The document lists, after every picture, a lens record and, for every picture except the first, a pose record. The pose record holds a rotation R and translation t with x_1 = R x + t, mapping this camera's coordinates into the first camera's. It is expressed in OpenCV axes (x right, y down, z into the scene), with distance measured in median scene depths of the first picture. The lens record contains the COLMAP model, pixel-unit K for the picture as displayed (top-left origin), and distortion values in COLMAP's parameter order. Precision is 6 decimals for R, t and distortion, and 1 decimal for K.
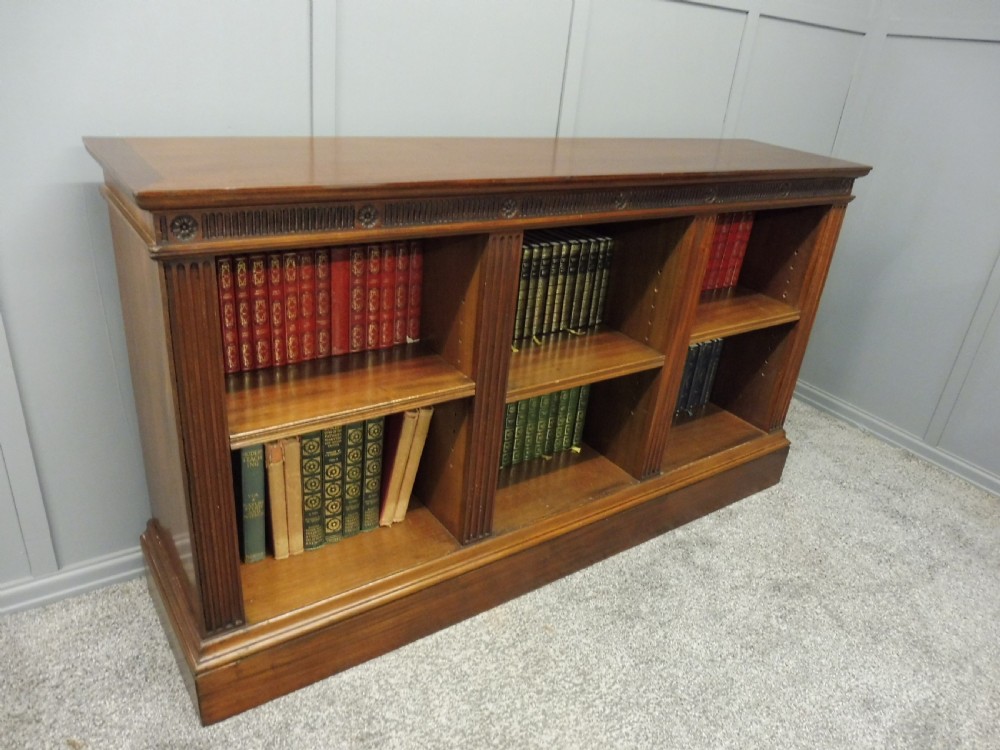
lens RADIAL K [[728.0, 0, 502.9], [0, 728.0, 373.2], [0, 0, 1]] dist [-0.043743, 0.005139]
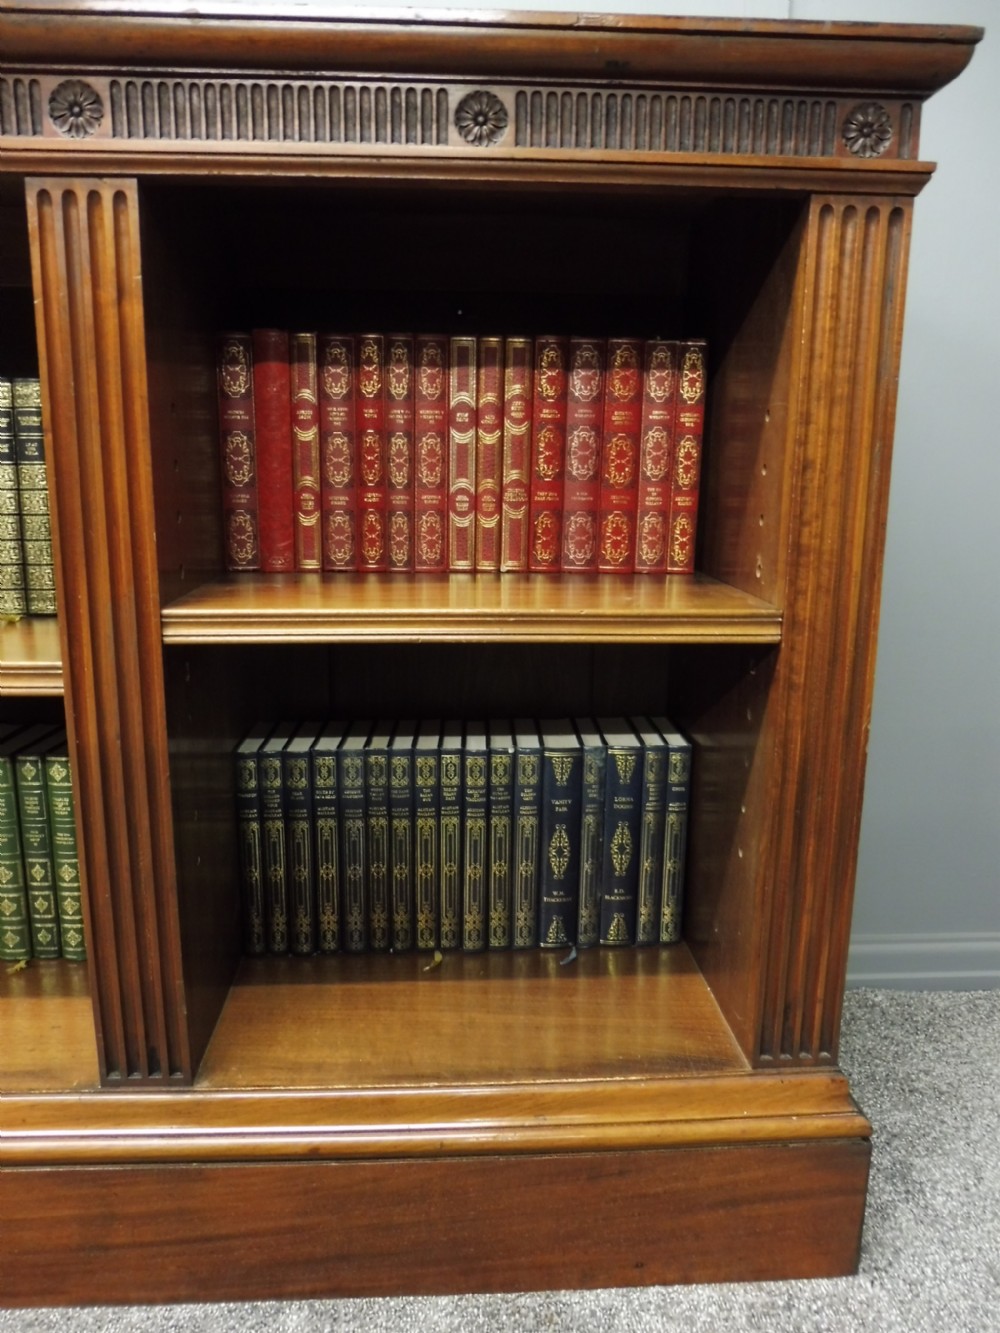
lens RADIAL K [[970.5, 0, 493.3], [0, 970.5, 664.9], [0, 0, 1]] dist [-0.043743, 0.005139]
pose [[0.845517, 0.019421, -0.533594, 0.667074], [-0.160443, 0.962397, -0.219204, 0.042603], [0.509272, 0.270952, 0.816839, 0.836400]]
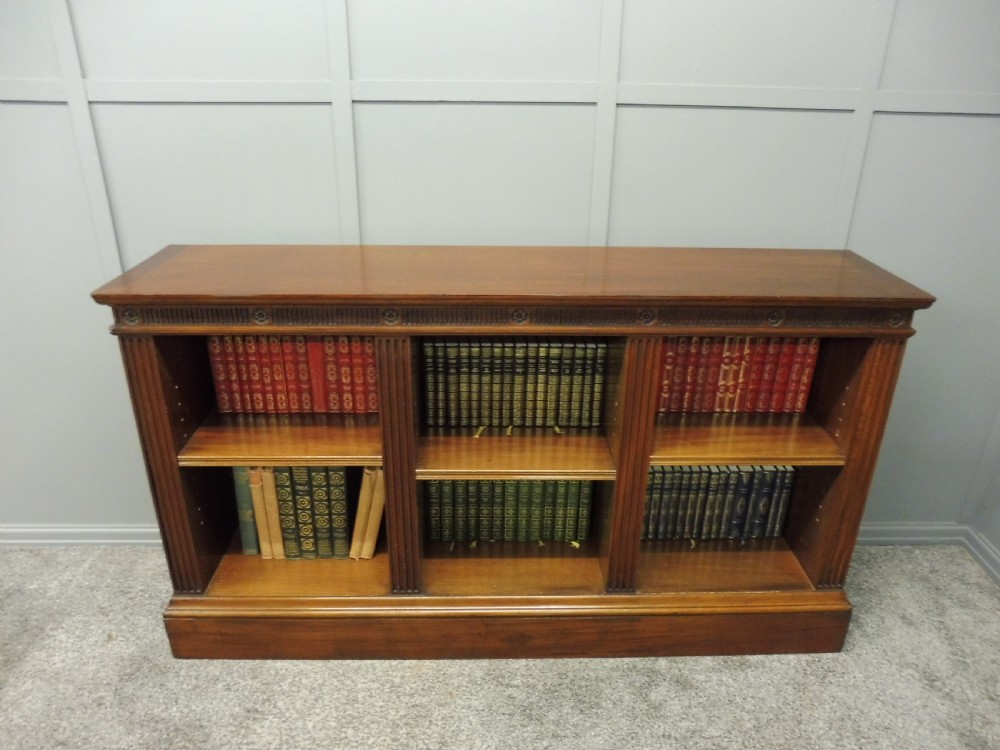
lens RADIAL K [[728.0, 0, 502.8], [0, 728.0, 376.1], [0, 0, 1]] dist [-0.043743, 0.005139]
pose [[0.829453, 0.147930, -0.538632, 0.671070], [-0.178607, 0.983909, -0.004820, -0.131965], [0.529252, 0.100202, 0.842527, 0.086151]]
